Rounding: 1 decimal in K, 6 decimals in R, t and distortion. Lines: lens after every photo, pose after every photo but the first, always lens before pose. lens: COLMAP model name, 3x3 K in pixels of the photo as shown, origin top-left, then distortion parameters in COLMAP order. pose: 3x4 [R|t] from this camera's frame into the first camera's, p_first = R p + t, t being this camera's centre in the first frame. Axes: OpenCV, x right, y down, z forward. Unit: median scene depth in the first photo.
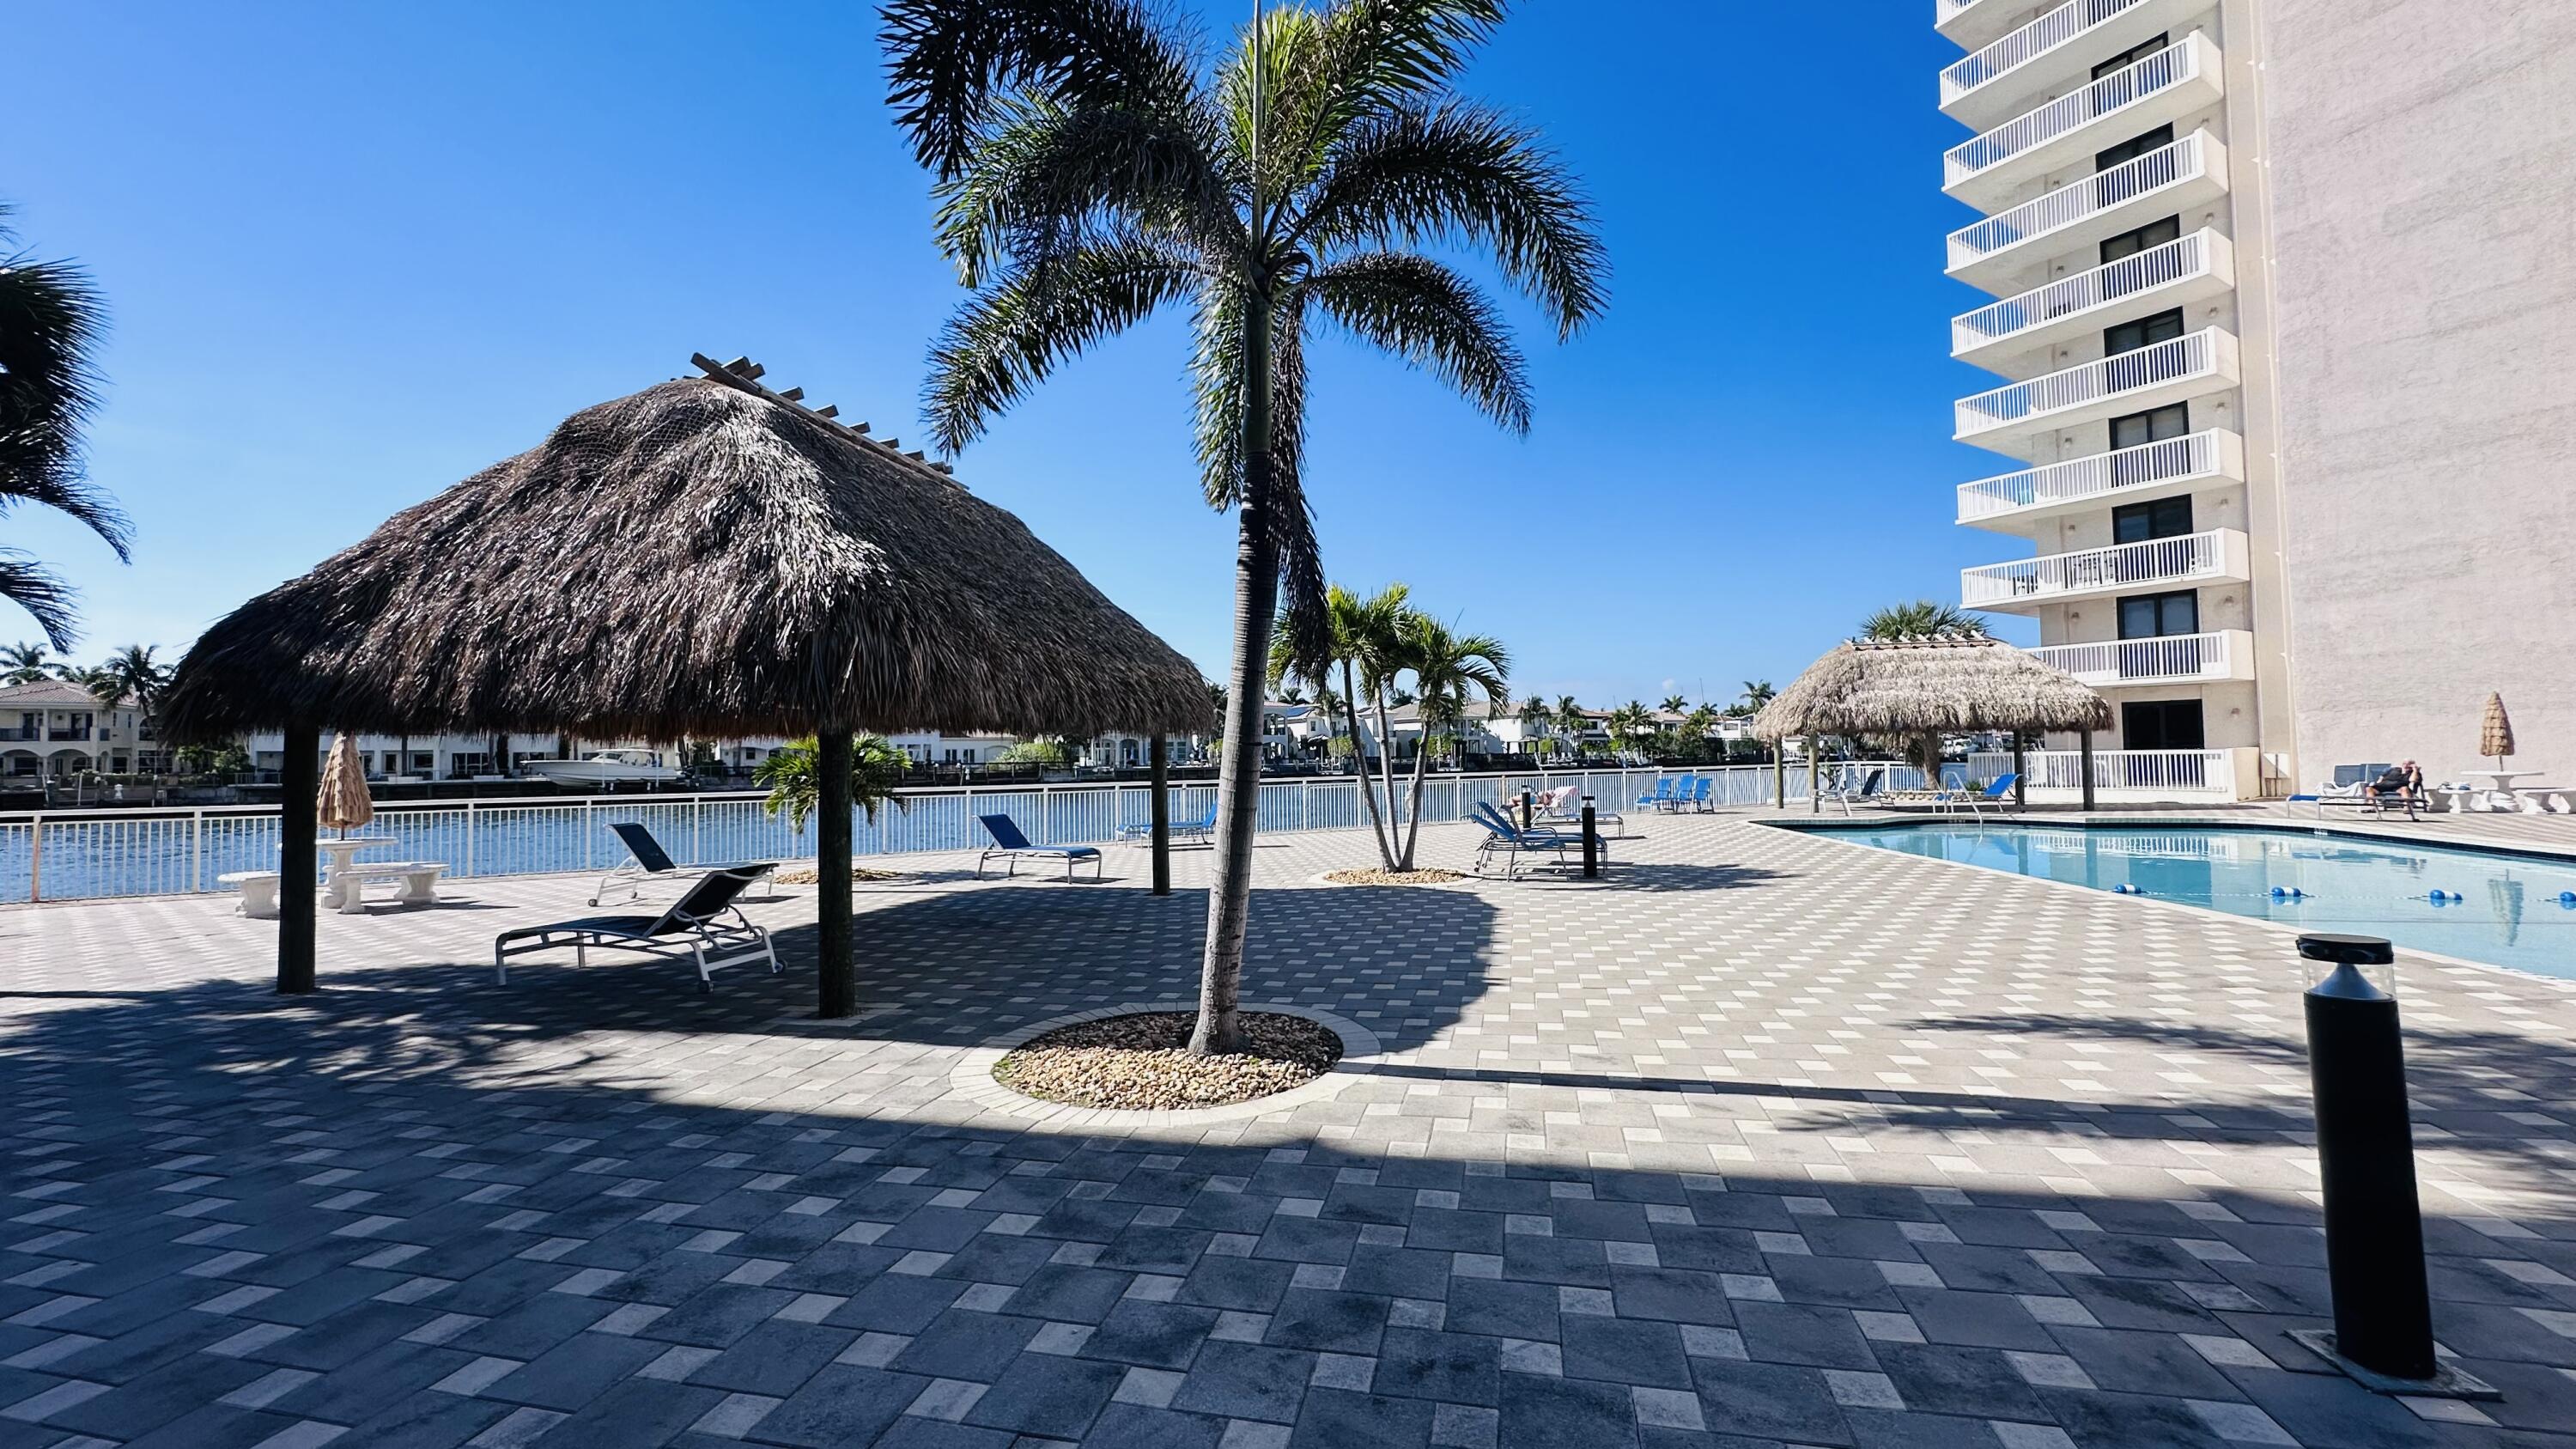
lens RADIAL K [[1019.7, 0, 1283.8], [0, 1019.7, 731.6], [0, 0, 1]] dist [0.000749, 0.000158]
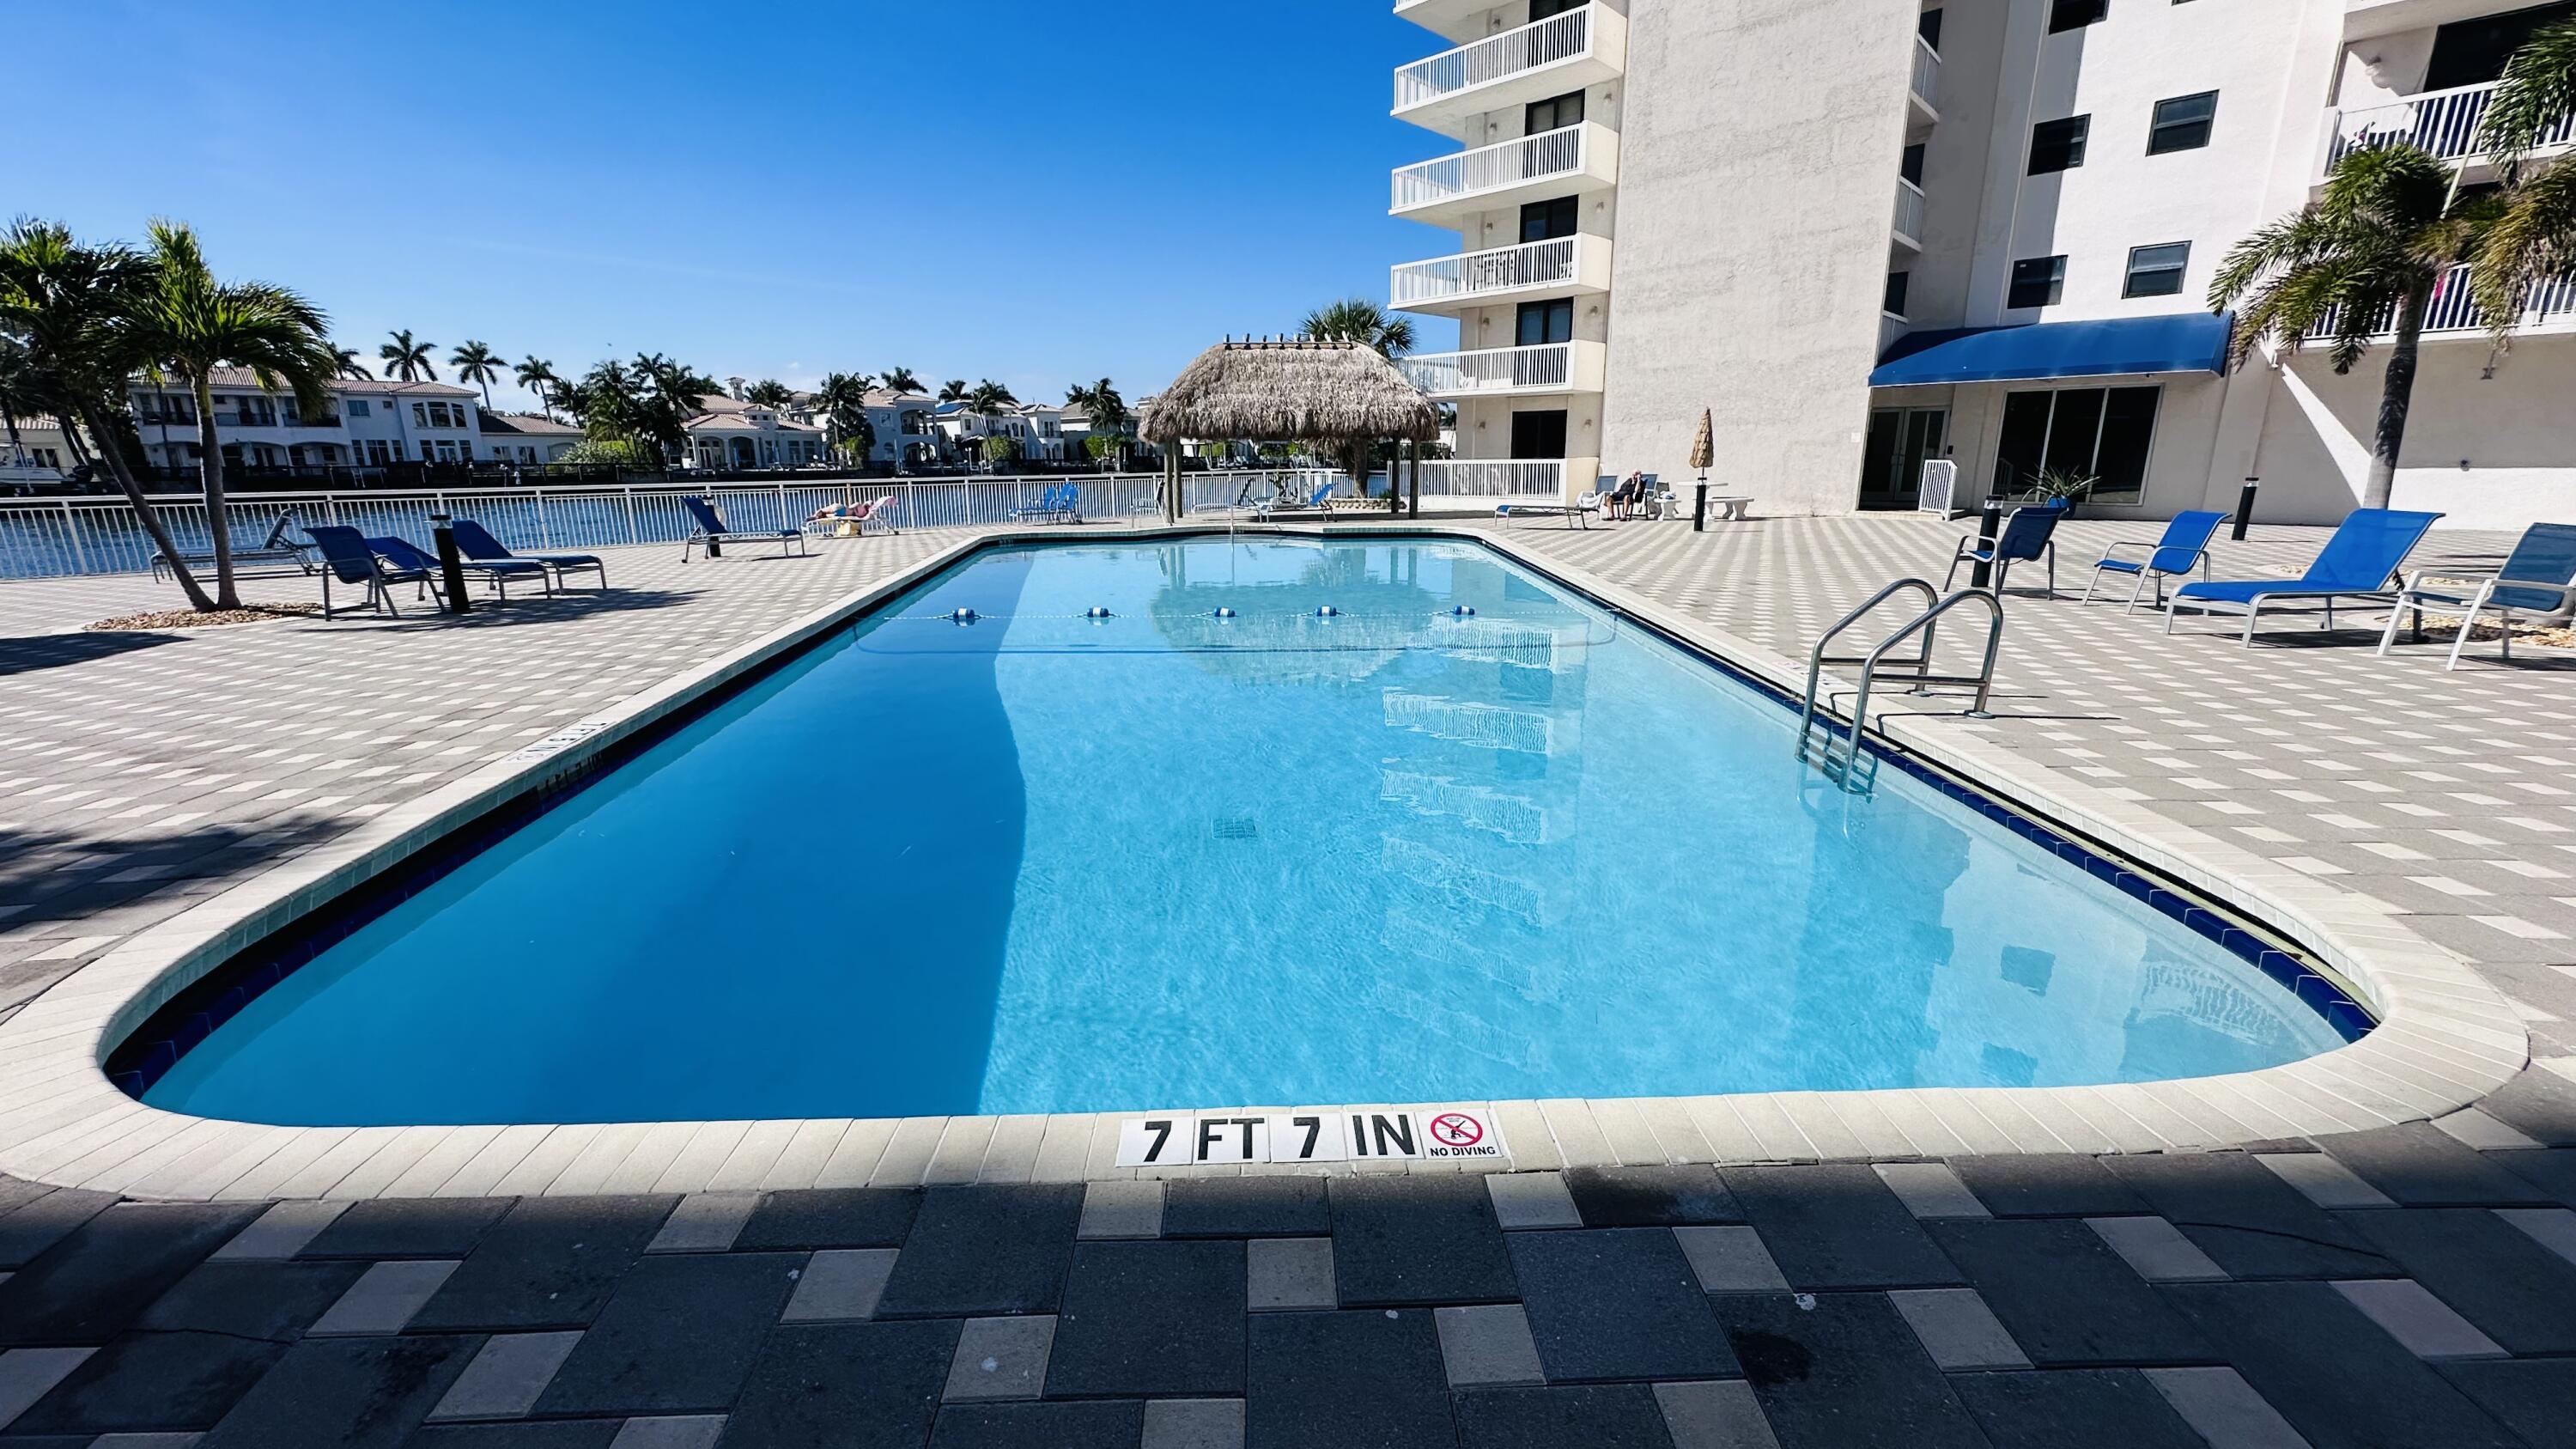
lens RADIAL K [[1019.7, 0, 1294.1], [0, 1019.7, 734.7], [0, 0, 1]] dist [0.000749, 0.000158]
pose [[0.966656, -0.059851, 0.248985, 0.357290], [-0.013426, 0.959121, 0.282677, -0.004005], [-0.255725, -0.276594, 0.926337, 0.000367]]
